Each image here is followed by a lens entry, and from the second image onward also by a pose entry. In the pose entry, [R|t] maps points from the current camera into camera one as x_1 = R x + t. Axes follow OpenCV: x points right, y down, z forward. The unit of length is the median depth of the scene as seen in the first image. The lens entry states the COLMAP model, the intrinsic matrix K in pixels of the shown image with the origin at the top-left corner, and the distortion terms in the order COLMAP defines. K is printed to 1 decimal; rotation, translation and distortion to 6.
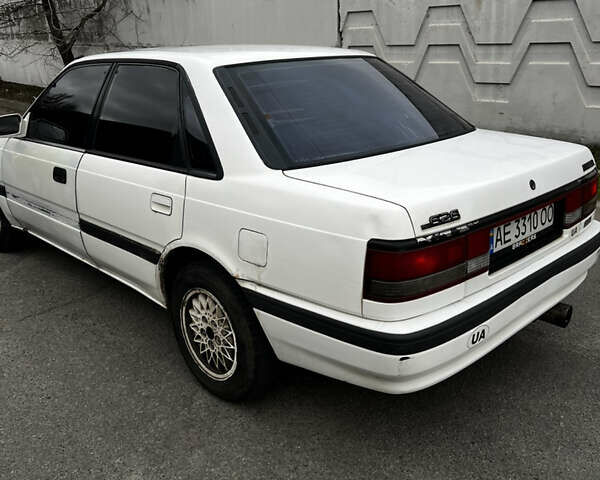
lens RADIAL K [[612.0, 0, 294.9], [0, 612.0, 243.7], [0, 0, 1]] dist [0.026072, 0.000000]
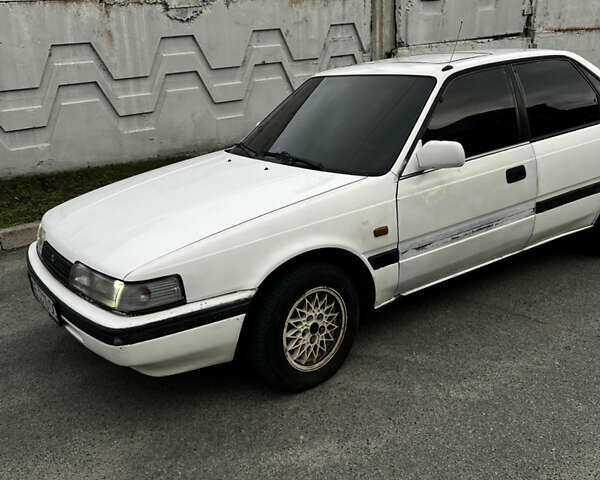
lens RADIAL K [[612.0, 0, 294.7], [0, 612.0, 255.5], [0, 0, 1]] dist [0.026072, 0.000000]
pose [[0.174234, -0.317278, 0.932189, -0.714192], [0.391222, 0.891052, 0.230154, -0.182645], [-0.903653, 0.324592, 0.279378, 0.540701]]
